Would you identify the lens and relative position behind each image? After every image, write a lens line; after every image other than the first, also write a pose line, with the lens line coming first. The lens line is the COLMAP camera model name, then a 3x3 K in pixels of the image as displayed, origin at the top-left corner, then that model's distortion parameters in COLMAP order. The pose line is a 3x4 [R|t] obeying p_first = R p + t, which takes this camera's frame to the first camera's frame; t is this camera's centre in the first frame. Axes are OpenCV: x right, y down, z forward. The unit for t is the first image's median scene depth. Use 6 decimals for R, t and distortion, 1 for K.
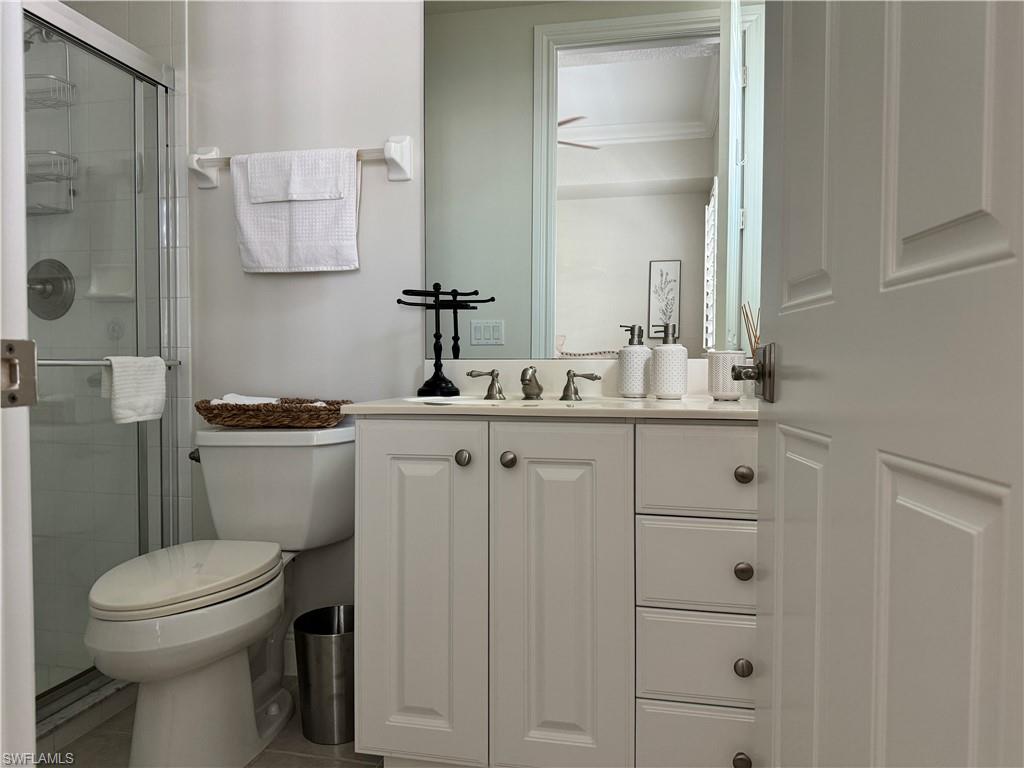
lens RADIAL K [[729.3, 0, 513.3], [0, 729.3, 389.6], [0, 0, 1]] dist [0.005737, -0.025128]
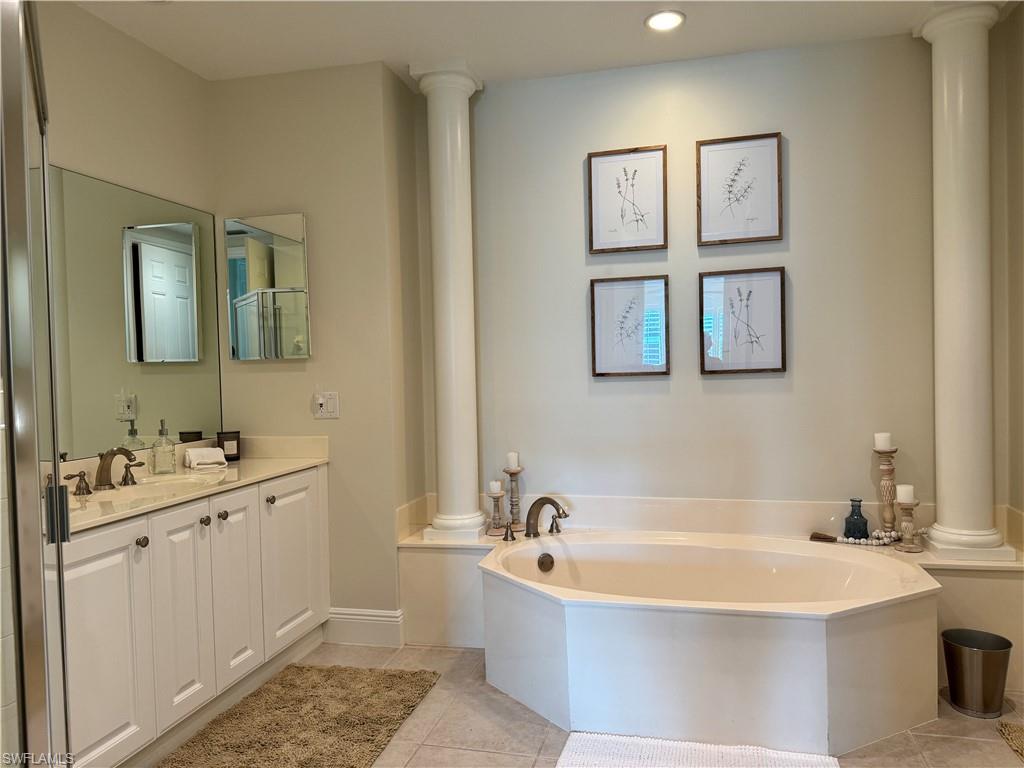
lens RADIAL K [[729.3, 0, 513.3], [0, 729.3, 389.6], [0, 0, 1]] dist [0.005737, -0.025128]
pose [[0.032067, -0.030352, 0.999025, -1.668357], [0.062177, 0.997663, 0.028315, -0.207279], [-0.997550, 0.061208, 0.033880, 0.203670]]
